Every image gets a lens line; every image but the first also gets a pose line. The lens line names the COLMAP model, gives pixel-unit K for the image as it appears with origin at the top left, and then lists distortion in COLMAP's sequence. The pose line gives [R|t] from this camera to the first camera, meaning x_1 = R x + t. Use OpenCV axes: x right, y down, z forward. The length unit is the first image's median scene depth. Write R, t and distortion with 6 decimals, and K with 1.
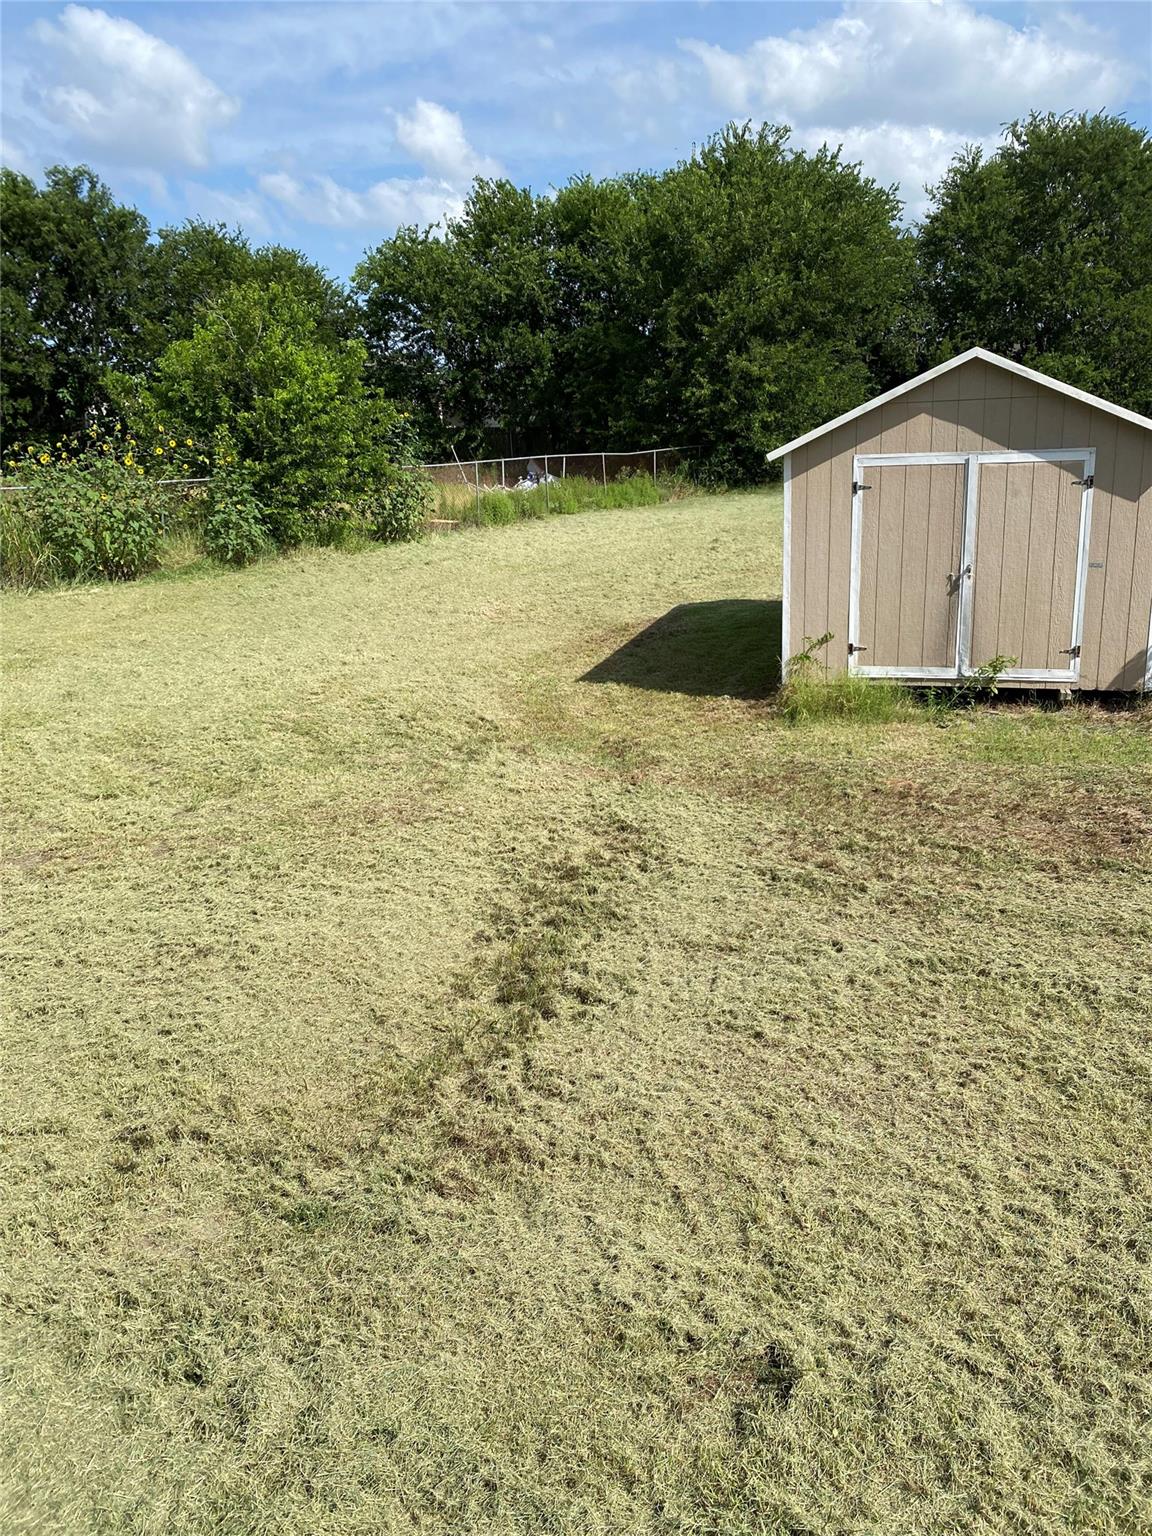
lens RADIAL K [[1180.1, 0, 591.7], [0, 1180.1, 755.7], [0, 0, 1]] dist [0.001852, -0.011234]
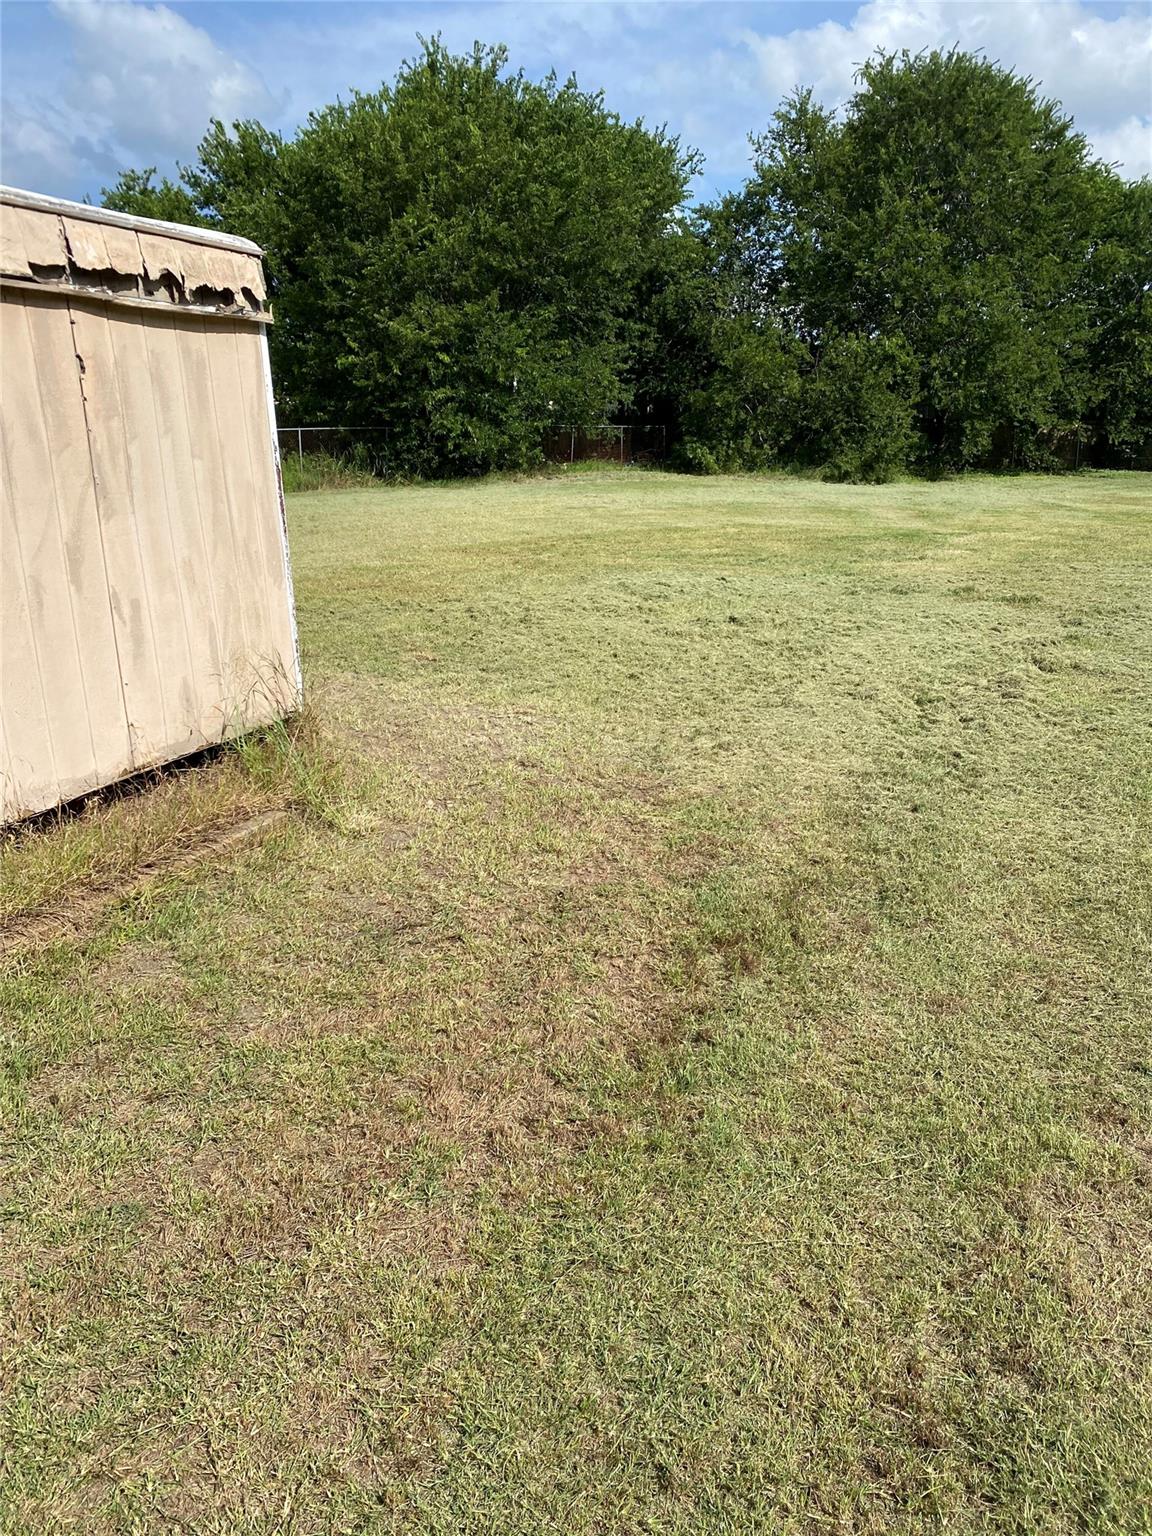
lens RADIAL K [[1171.2, 0, 600.6], [0, 1171.2, 774.3], [0, 0, 1]] dist [-0.003690, -0.001706]
pose [[0.994943, 0.055655, -0.083617, 0.331948], [-0.055034, 0.998437, 0.009709, -0.032605], [0.084026, -0.005058, 0.996451, 0.182091]]
